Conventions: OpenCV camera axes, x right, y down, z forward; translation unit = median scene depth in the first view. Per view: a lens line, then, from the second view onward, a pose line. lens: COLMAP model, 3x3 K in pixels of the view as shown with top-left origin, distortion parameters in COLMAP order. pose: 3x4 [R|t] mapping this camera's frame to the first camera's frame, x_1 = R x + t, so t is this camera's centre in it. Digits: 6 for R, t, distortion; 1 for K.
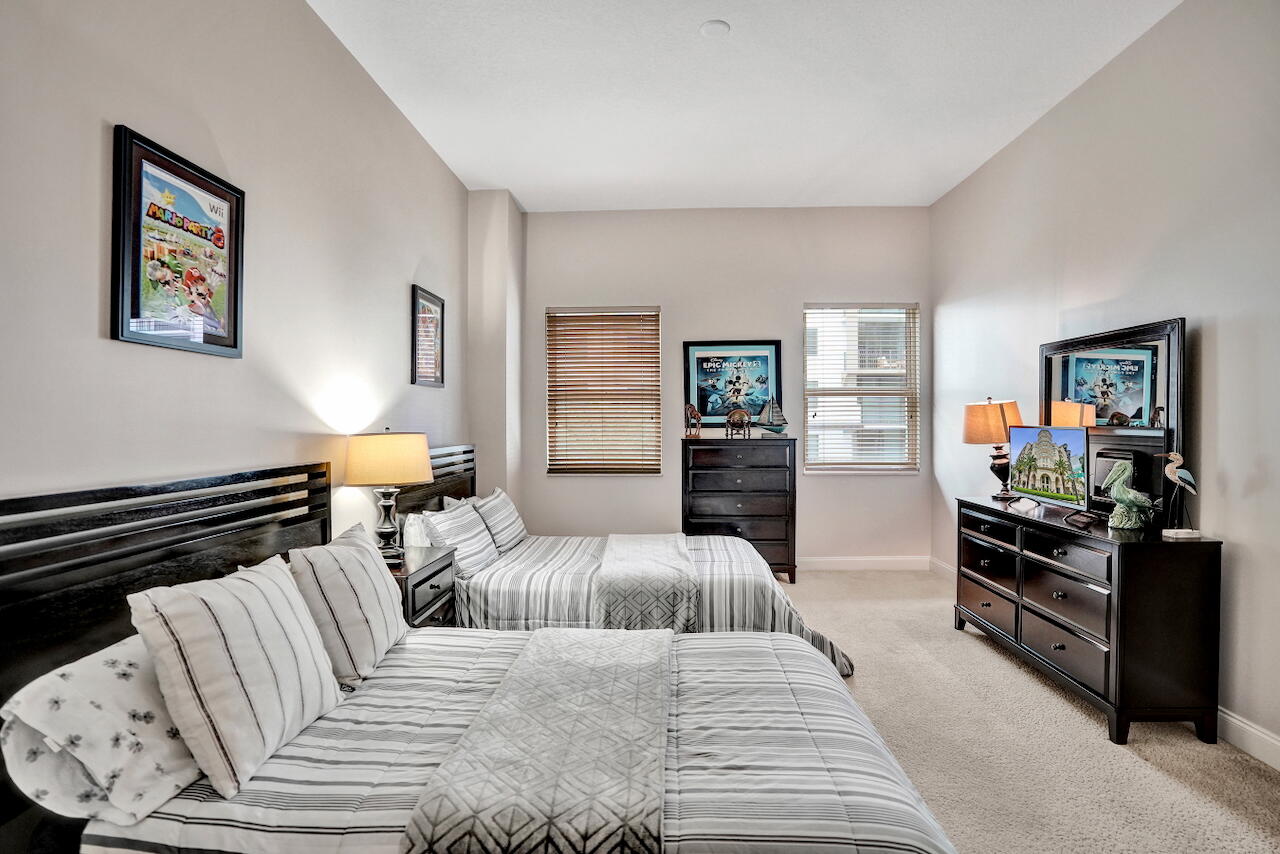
lens RADIAL K [[667.8, 0, 633.7], [0, 667.8, 415.3], [0, 0, 1]] dist [-0.074442, 0.029327]
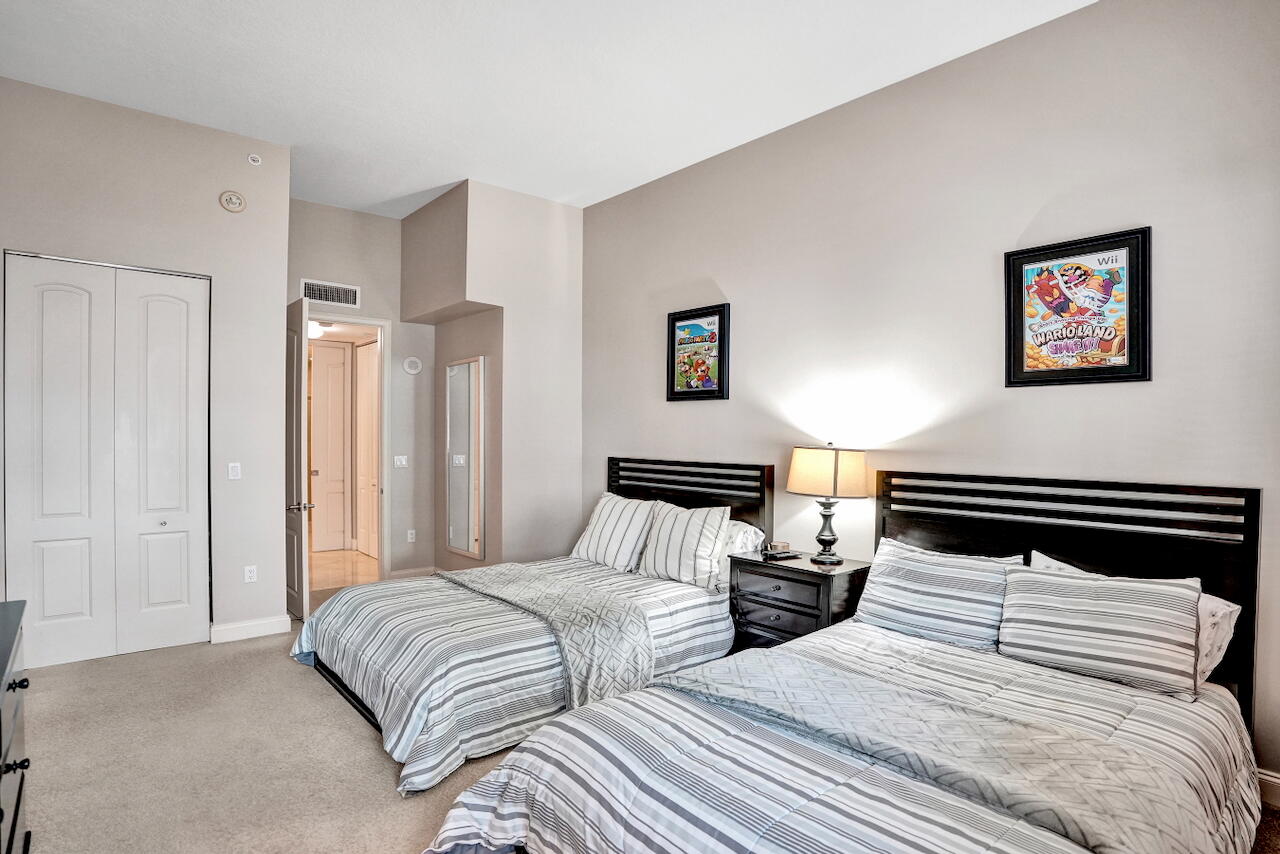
lens RADIAL K [[667.8, 0, 638.7], [0, 667.8, 430.4], [0, 0, 1]] dist [-0.074442, 0.029327]
pose [[-0.725654, 0.008786, -0.688004, 0.886473], [0.009249, 0.999953, 0.003014, -0.010833], [0.687998, -0.004176, -0.725701, 2.343741]]
